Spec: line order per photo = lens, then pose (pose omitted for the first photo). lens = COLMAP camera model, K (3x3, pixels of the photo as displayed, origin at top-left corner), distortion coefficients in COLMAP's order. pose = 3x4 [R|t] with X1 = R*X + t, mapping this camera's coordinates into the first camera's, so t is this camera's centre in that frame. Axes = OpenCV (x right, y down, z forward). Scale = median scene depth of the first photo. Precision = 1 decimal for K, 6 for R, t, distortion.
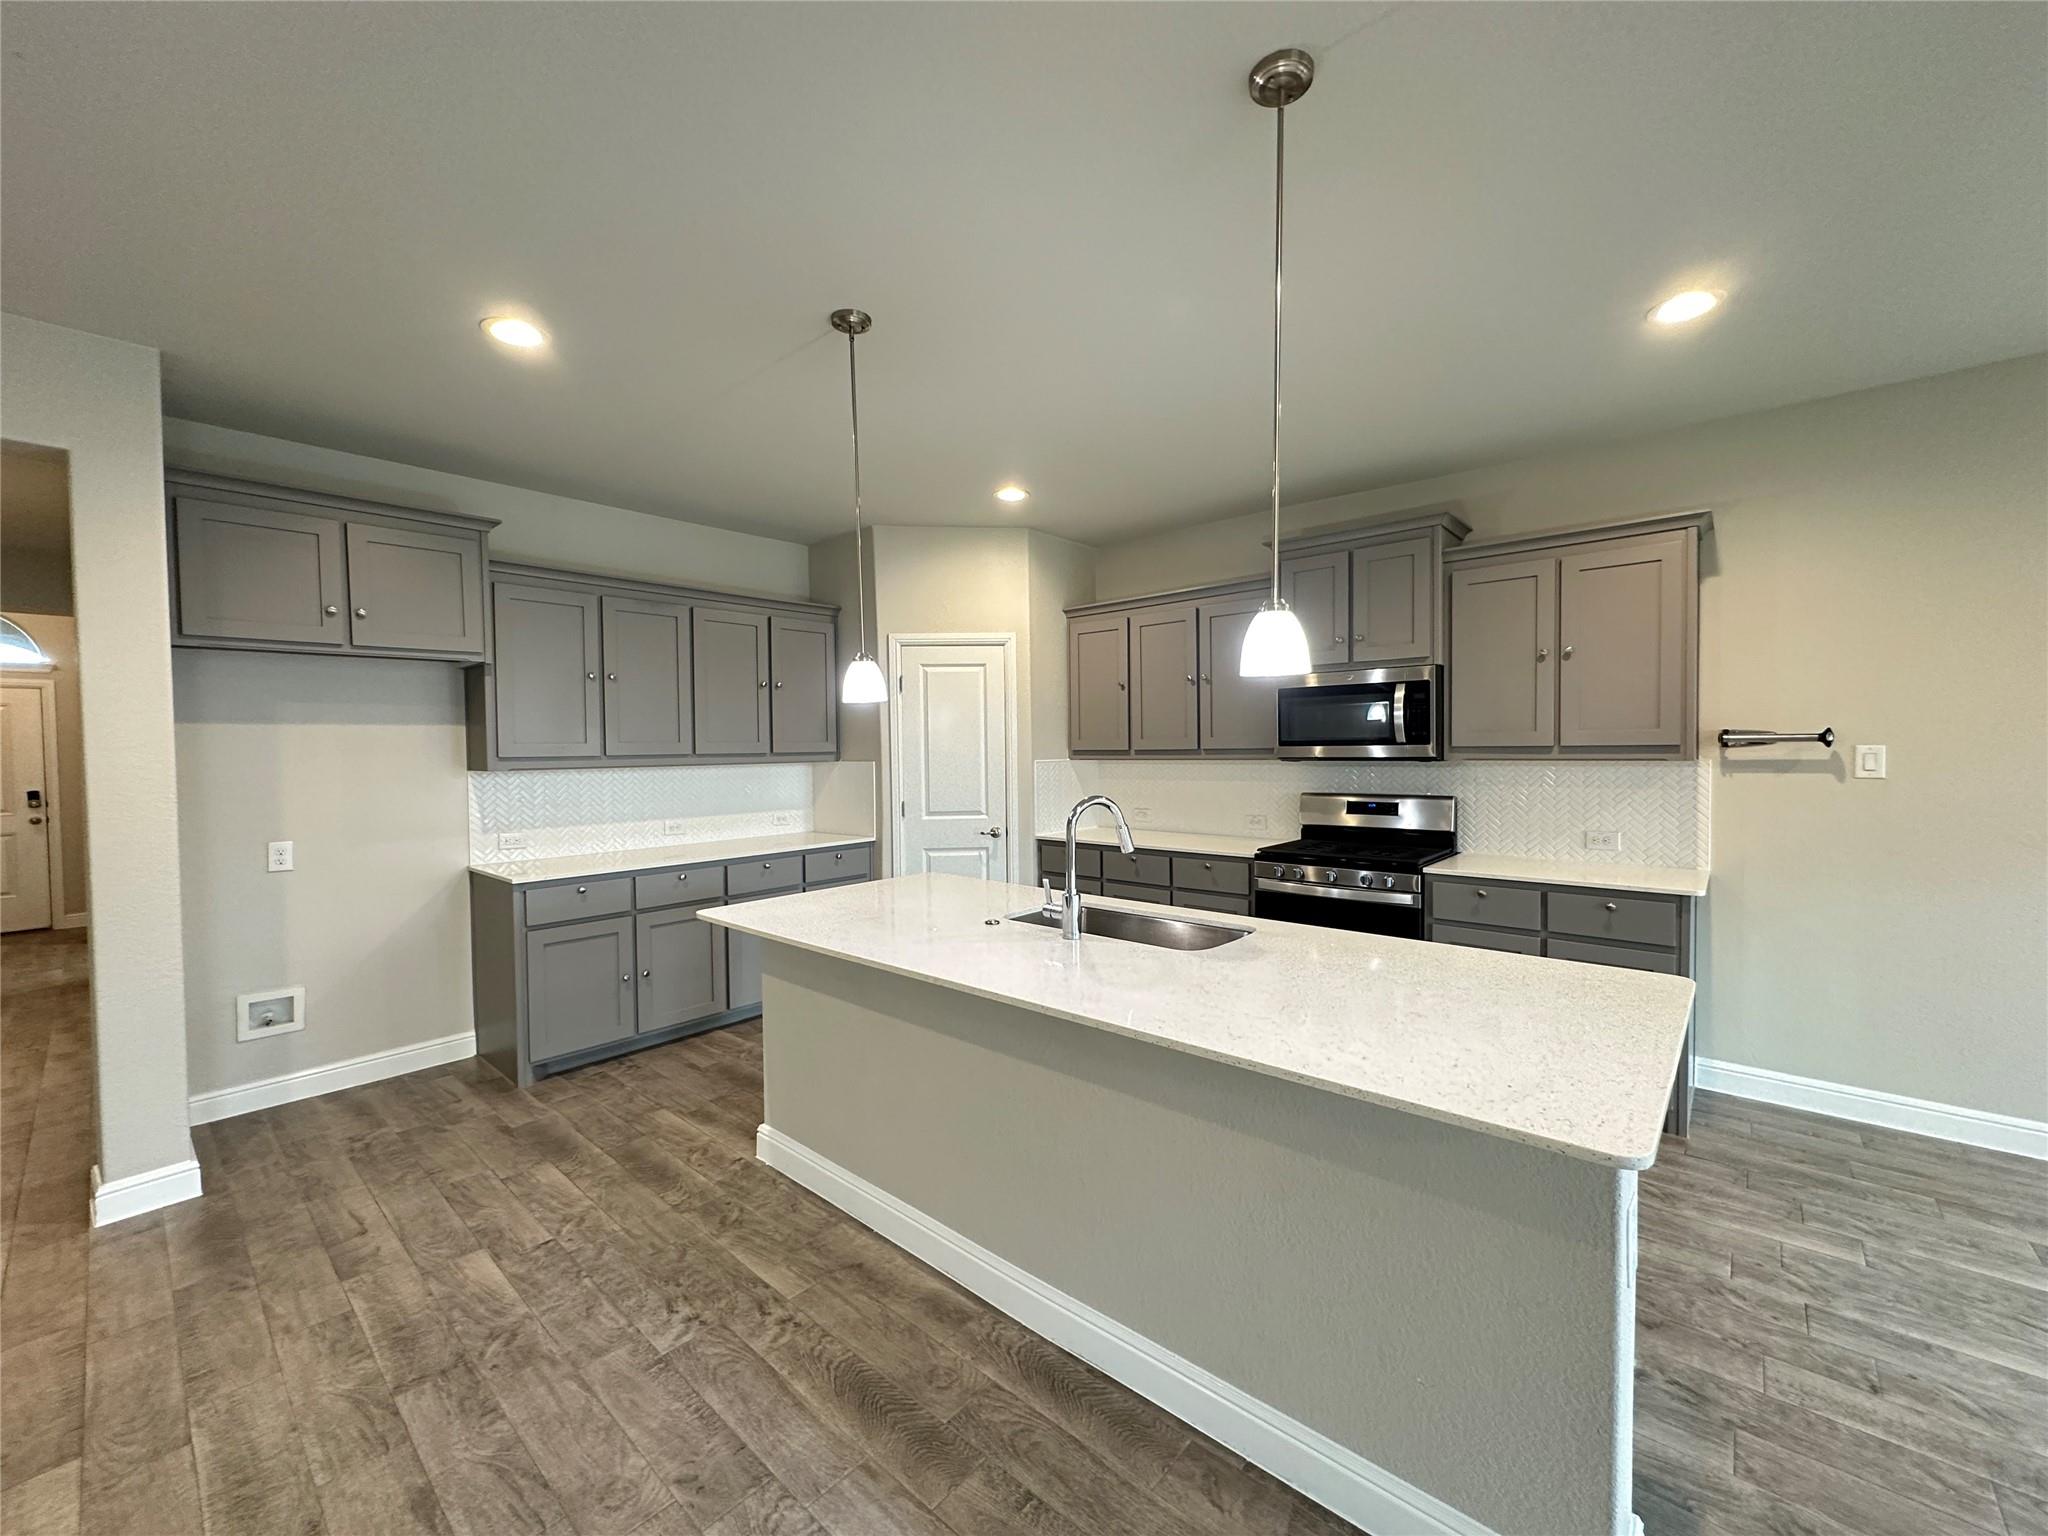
lens RADIAL K [[817.3, 0, 1023.6], [0, 817.3, 774.0], [0, 0, 1]] dist [-0.001173, 0.000218]
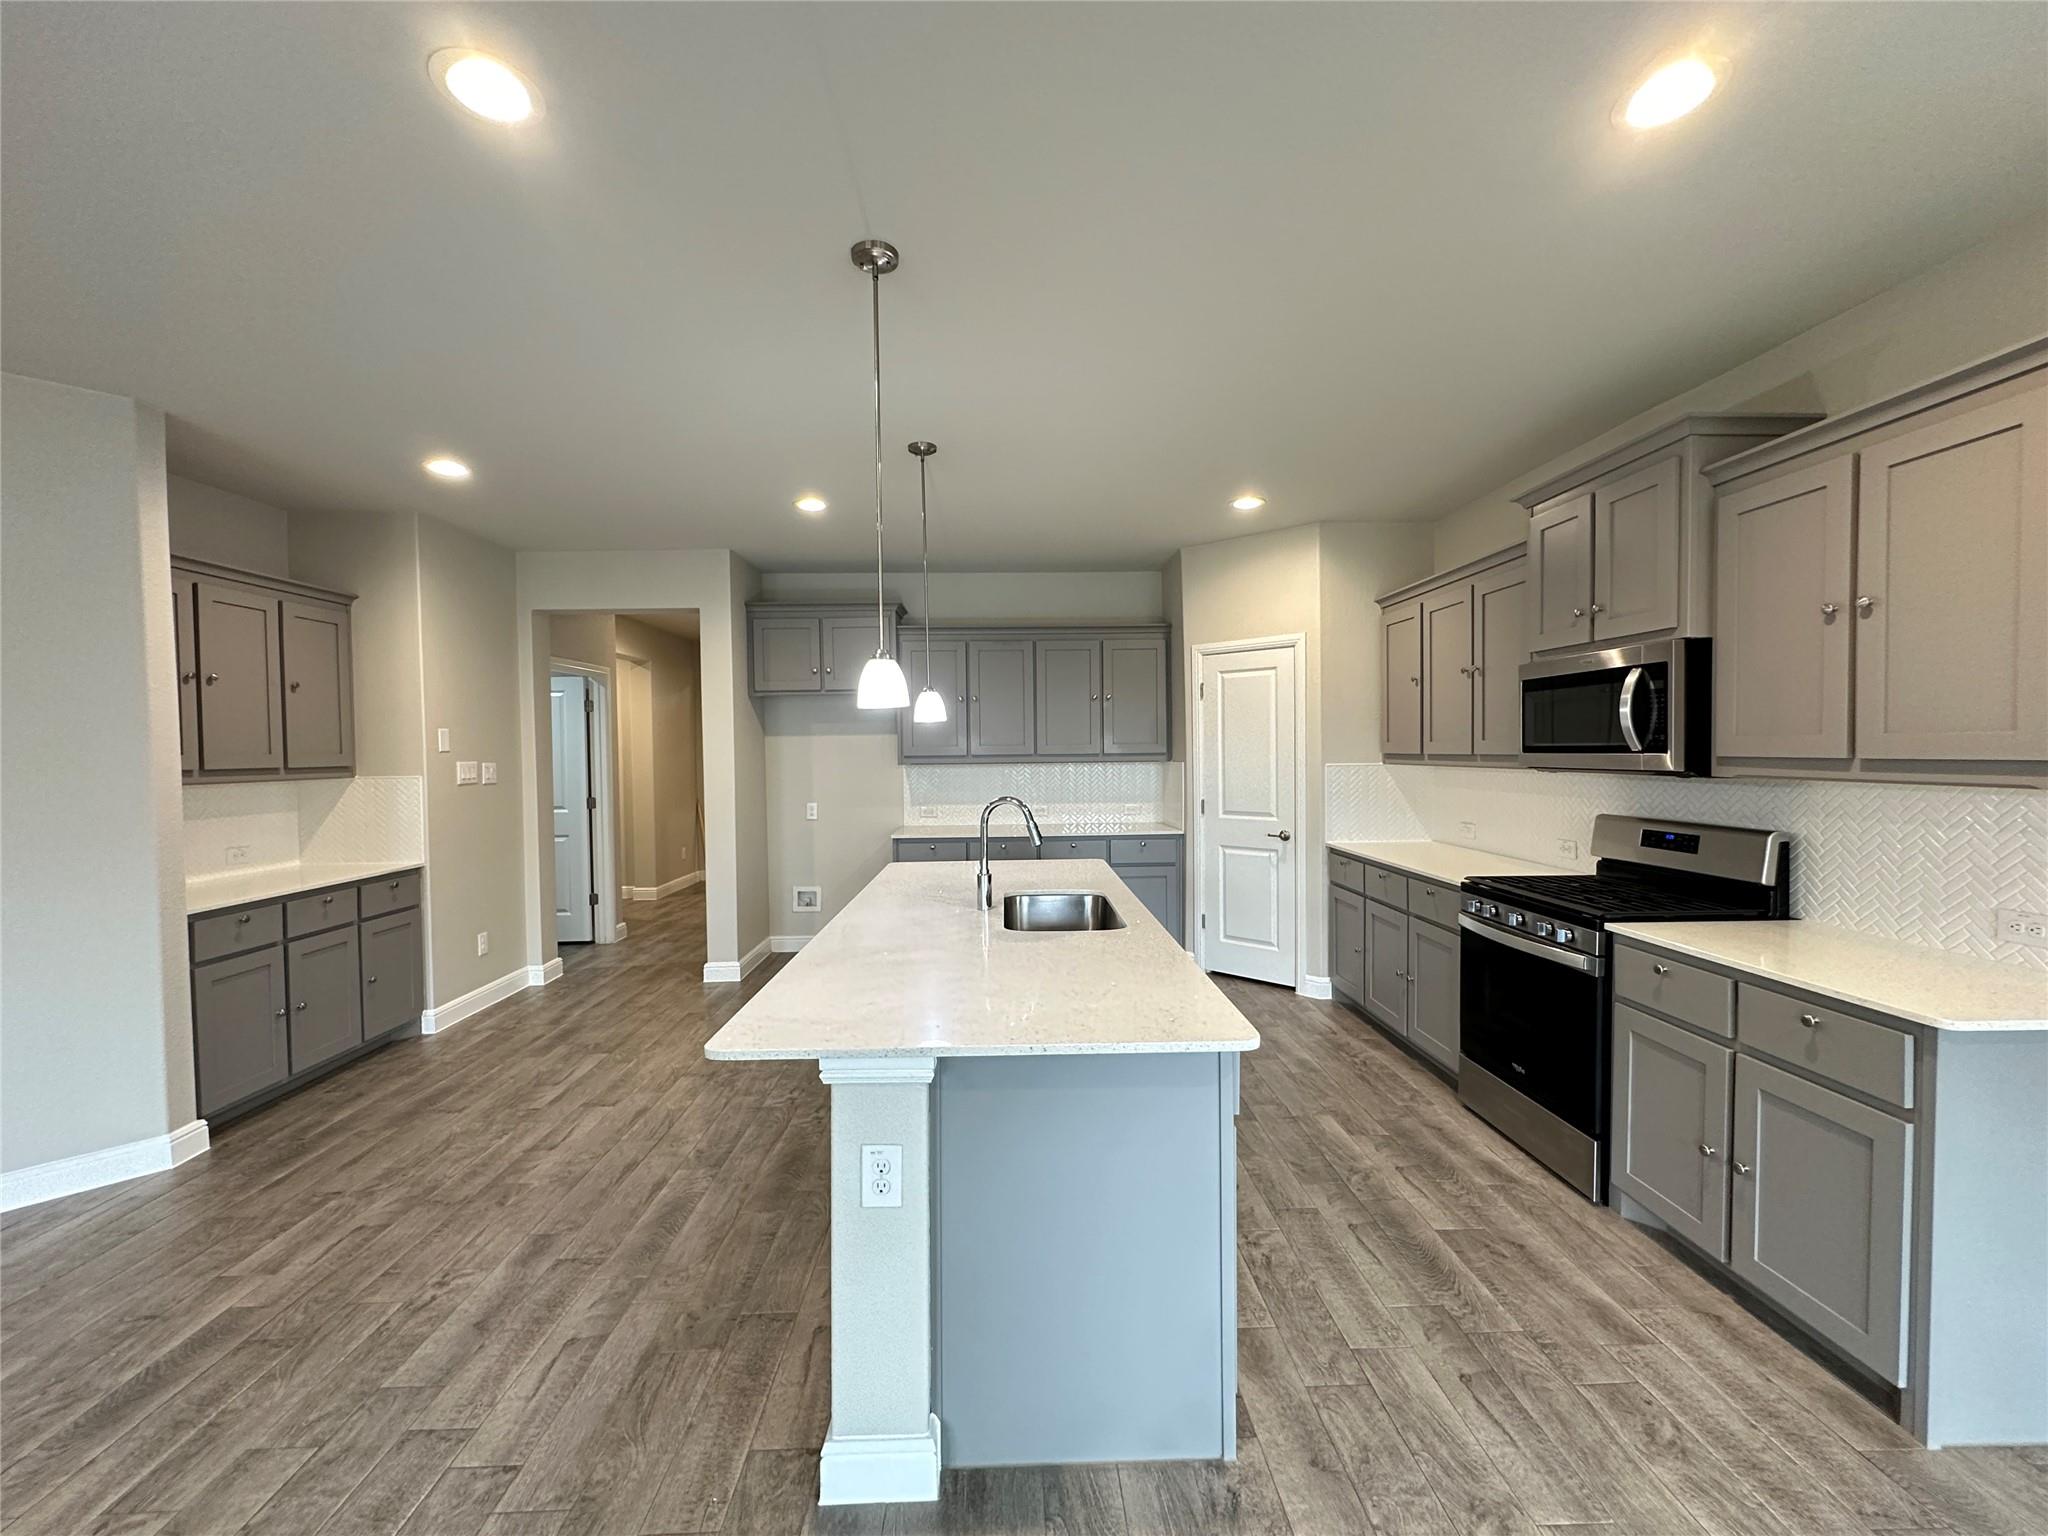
lens RADIAL K [[817.3, 0, 1016.9], [0, 817.3, 771.5], [0, 0, 1]] dist [-0.001173, 0.000218]
pose [[0.681243, 0.025496, -0.731614, 0.609111], [-0.021608, 0.999658, 0.014717, -0.018140], [0.731739, 0.005783, 0.681561, 0.109914]]
